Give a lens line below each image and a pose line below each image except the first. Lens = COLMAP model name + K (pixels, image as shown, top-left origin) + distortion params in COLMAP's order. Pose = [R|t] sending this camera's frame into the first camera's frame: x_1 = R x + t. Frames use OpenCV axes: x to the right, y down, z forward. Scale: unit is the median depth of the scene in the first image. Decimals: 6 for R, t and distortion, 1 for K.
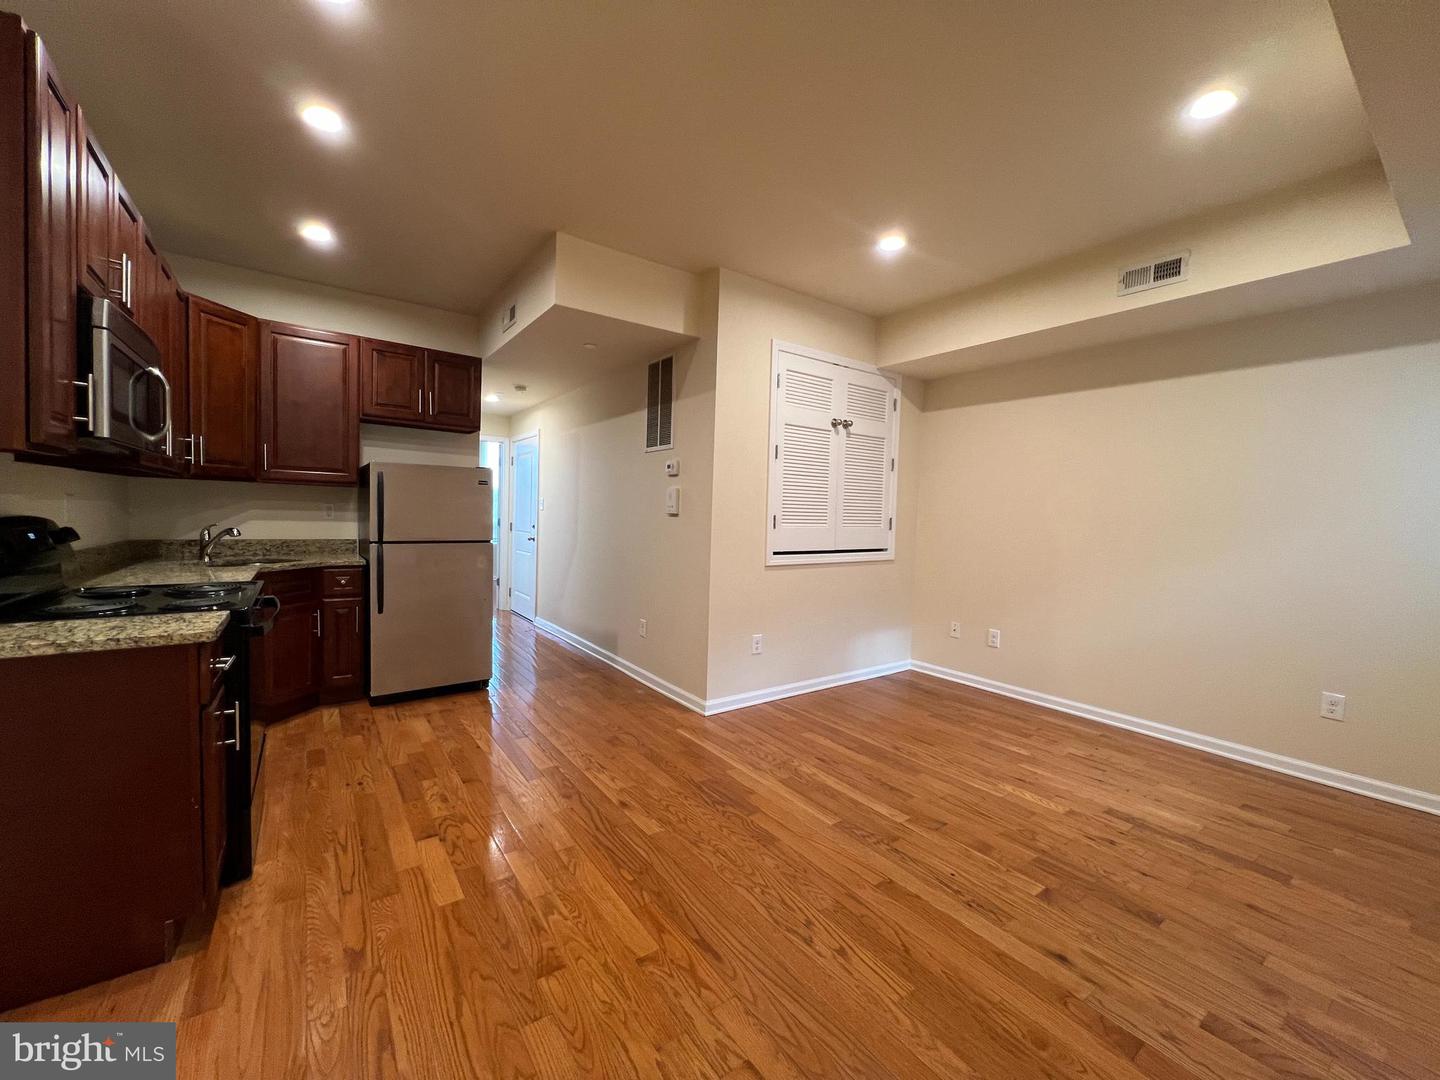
lens RADIAL K [[576.5, 0, 721.4], [0, 576.5, 534.8], [0, 0, 1]] dist [0.003084, 0.000428]
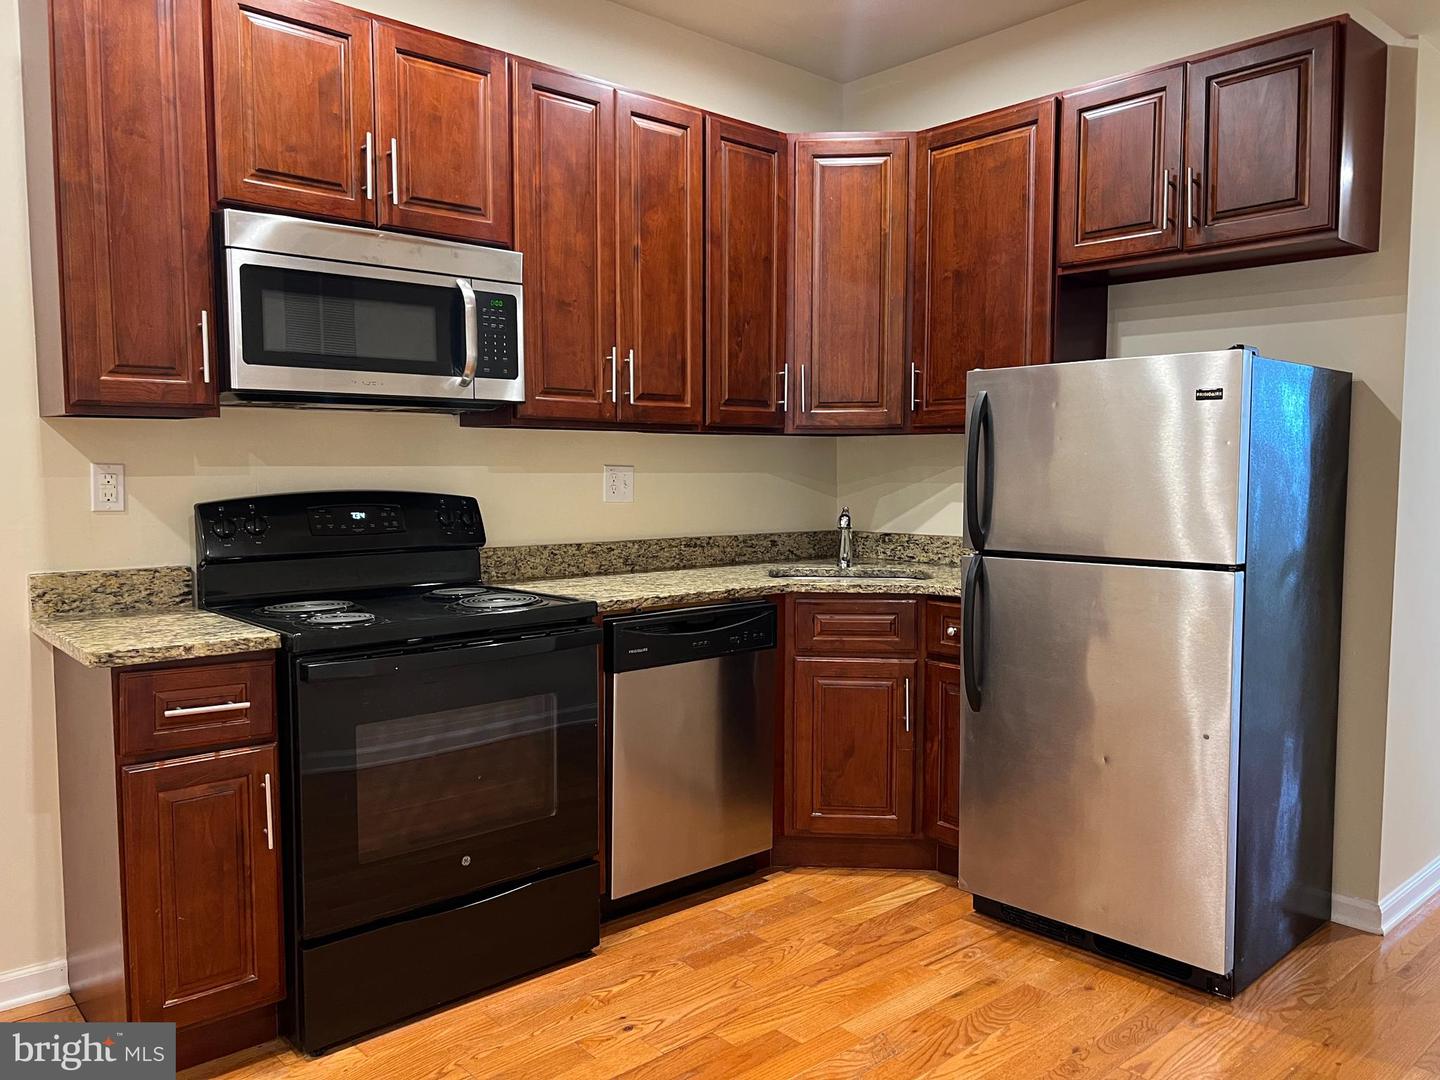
lens RADIAL K [[1081.9, 0, 720.1], [0, 1081.9, 545.6], [0, 0, 1]] dist [0.013565, 0.003645]
pose [[0.099370, 0.044020, -0.994076, 0.239254], [-0.035083, 0.998555, 0.040711, -0.021123], [0.994432, 0.030830, 0.100771, 0.794108]]
